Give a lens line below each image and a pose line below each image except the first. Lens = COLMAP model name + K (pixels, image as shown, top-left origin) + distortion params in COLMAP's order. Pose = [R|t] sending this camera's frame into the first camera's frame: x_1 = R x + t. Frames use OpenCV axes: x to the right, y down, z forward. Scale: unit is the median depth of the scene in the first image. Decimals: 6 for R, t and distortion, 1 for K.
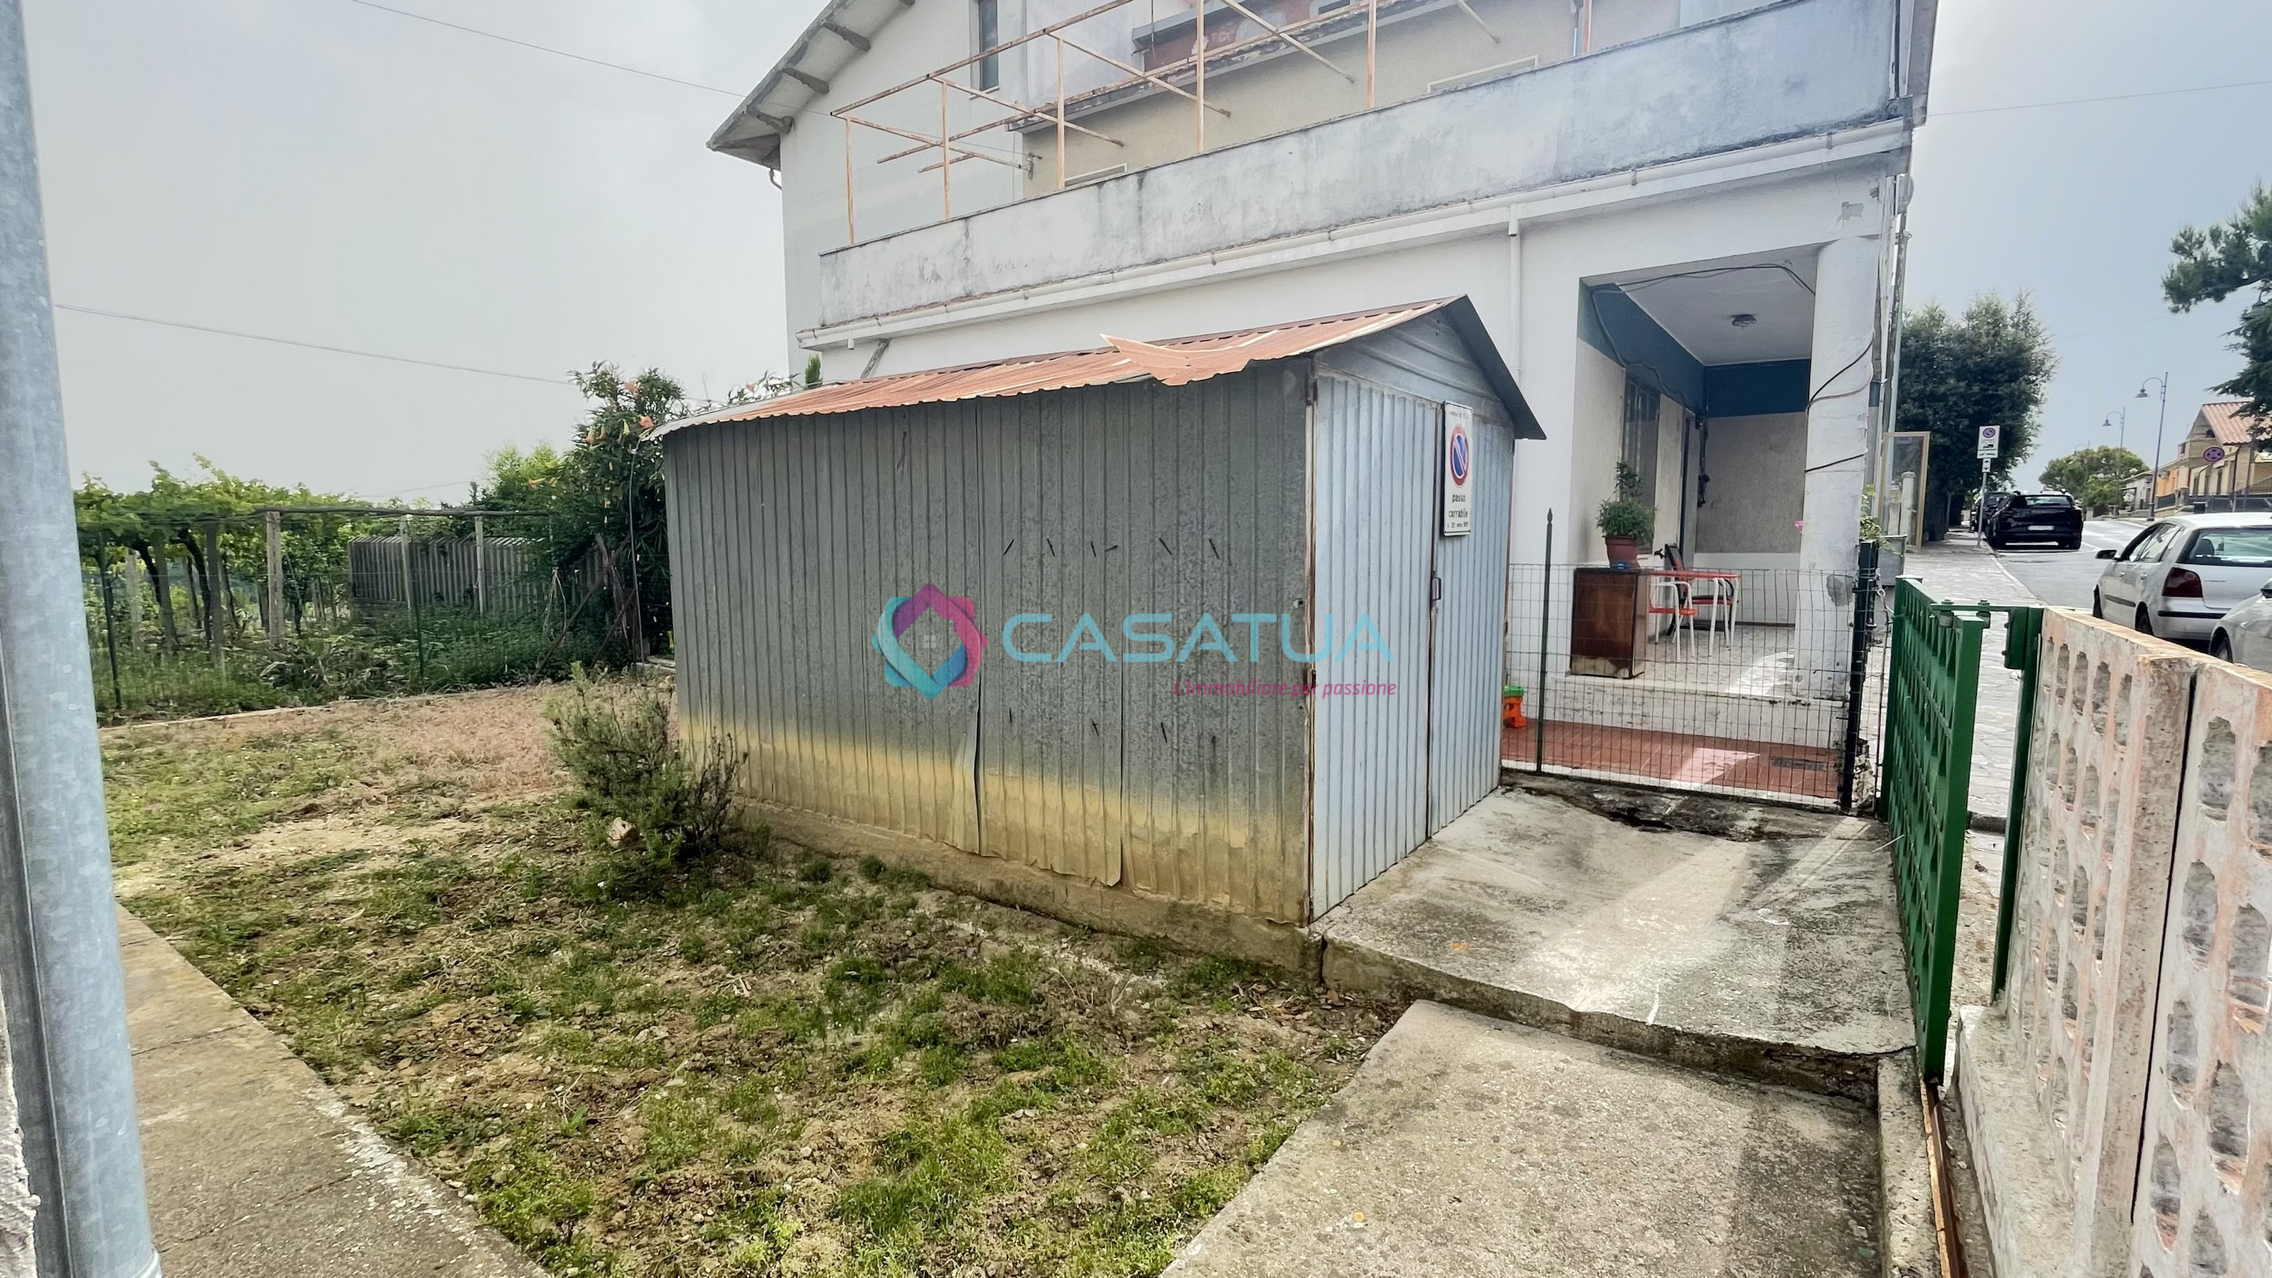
lens RADIAL K [[951.7, 0, 1136.0], [0, 951.7, 639.0], [0, 0, 1]] dist [-0.003658, -0.000507]
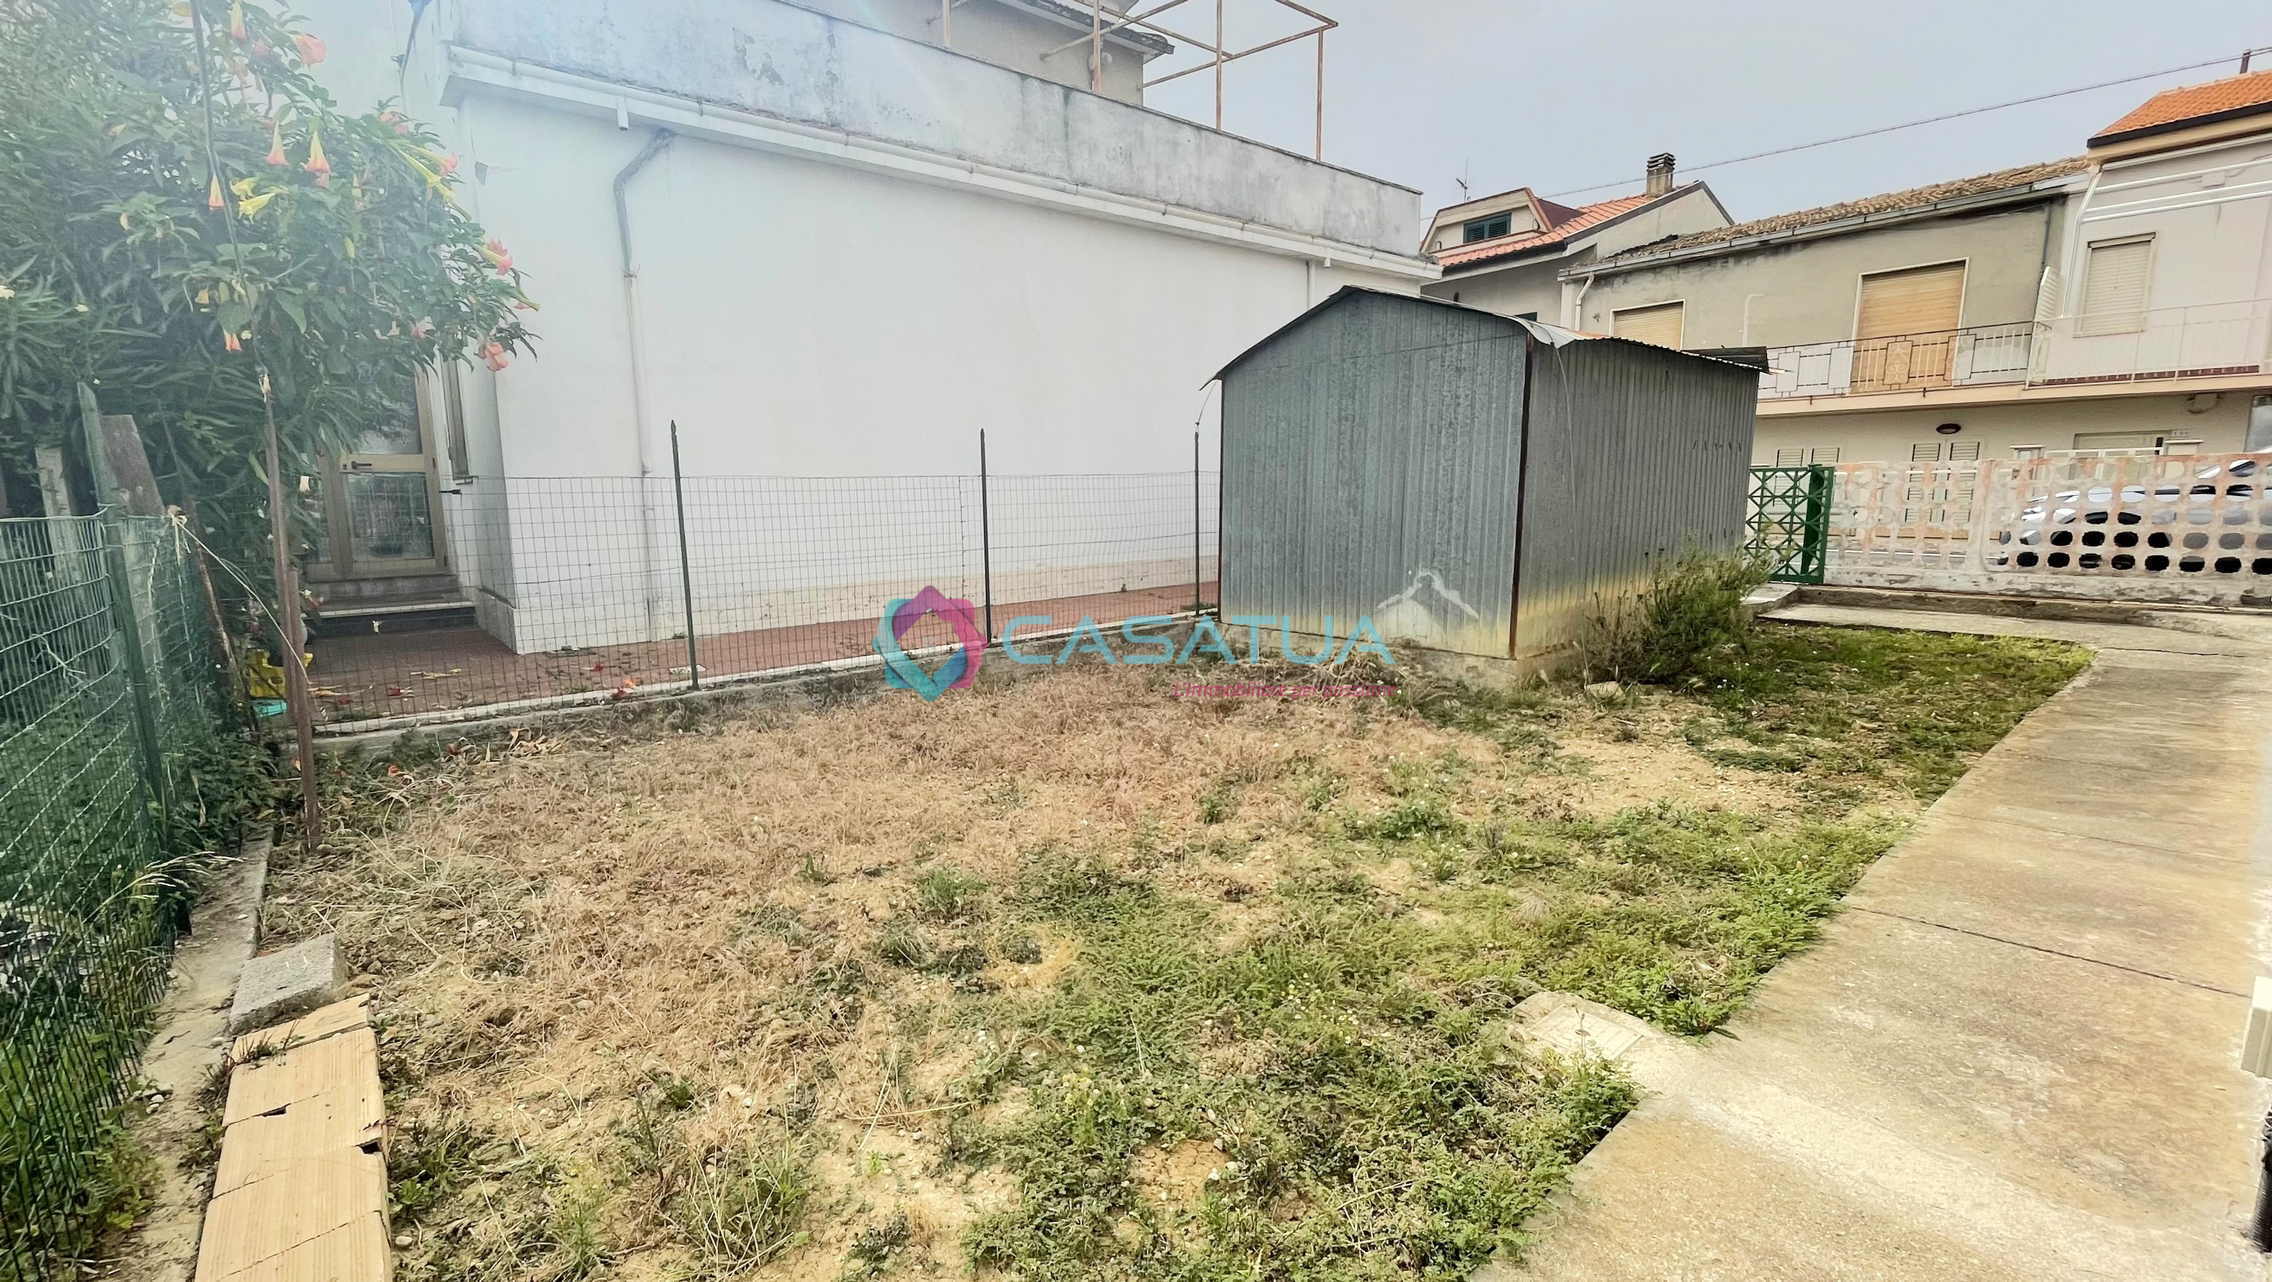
lens RADIAL K [[951.7, 0, 1136.0], [0, 951.7, 641.0], [0, 0, 1]] dist [-0.003658, -0.000507]
pose [[0.302668, -0.167880, 0.938194, -0.946936], [0.094018, 0.984823, 0.145893, -0.045503], [-0.948447, 0.044050, 0.313858, 0.587806]]
